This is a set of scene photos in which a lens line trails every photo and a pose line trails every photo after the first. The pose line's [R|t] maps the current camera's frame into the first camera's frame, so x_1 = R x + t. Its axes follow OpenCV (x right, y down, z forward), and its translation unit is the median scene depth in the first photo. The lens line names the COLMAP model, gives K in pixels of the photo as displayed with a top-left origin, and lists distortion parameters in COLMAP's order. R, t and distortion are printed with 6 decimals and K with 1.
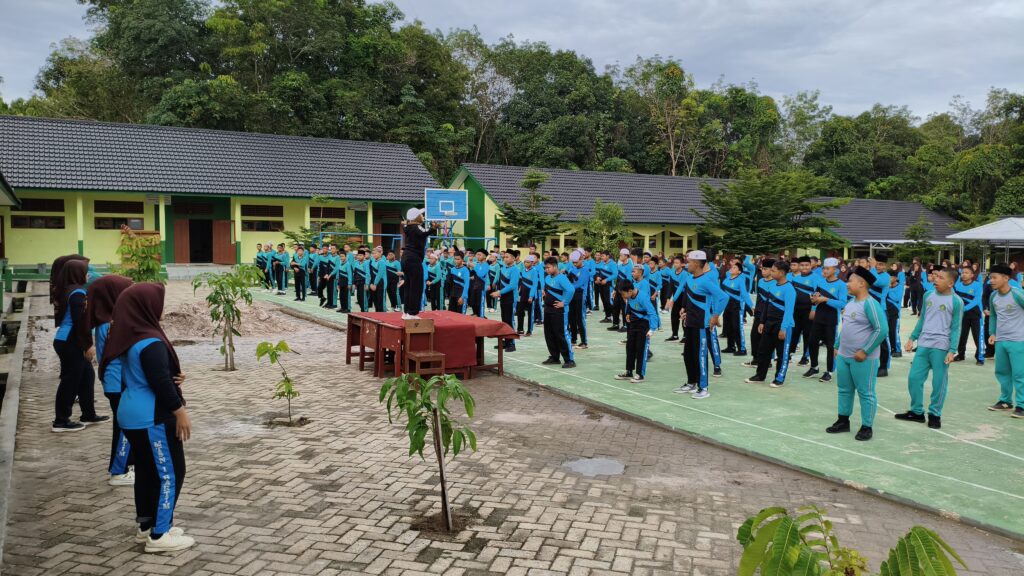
lens RADIAL K [[762.5, 0, 512.0], [0, 762.5, 288.0], [0, 0, 1]] dist [0.003925, -0.067483]
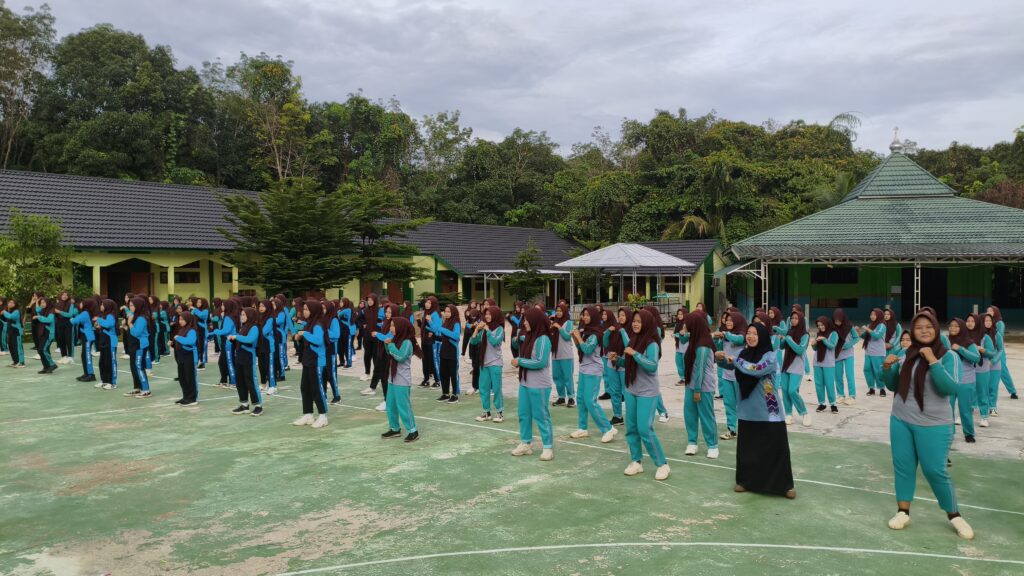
lens RADIAL K [[762.5, 0, 512.0], [0, 762.5, 288.0], [0, 0, 1]] dist [0.003925, -0.067483]
pose [[0.931232, -0.016293, 0.364062, 0.138502], [0.032148, 0.998778, -0.037533, -0.006308], [-0.363006, 0.046656, 0.930618, 0.131891]]
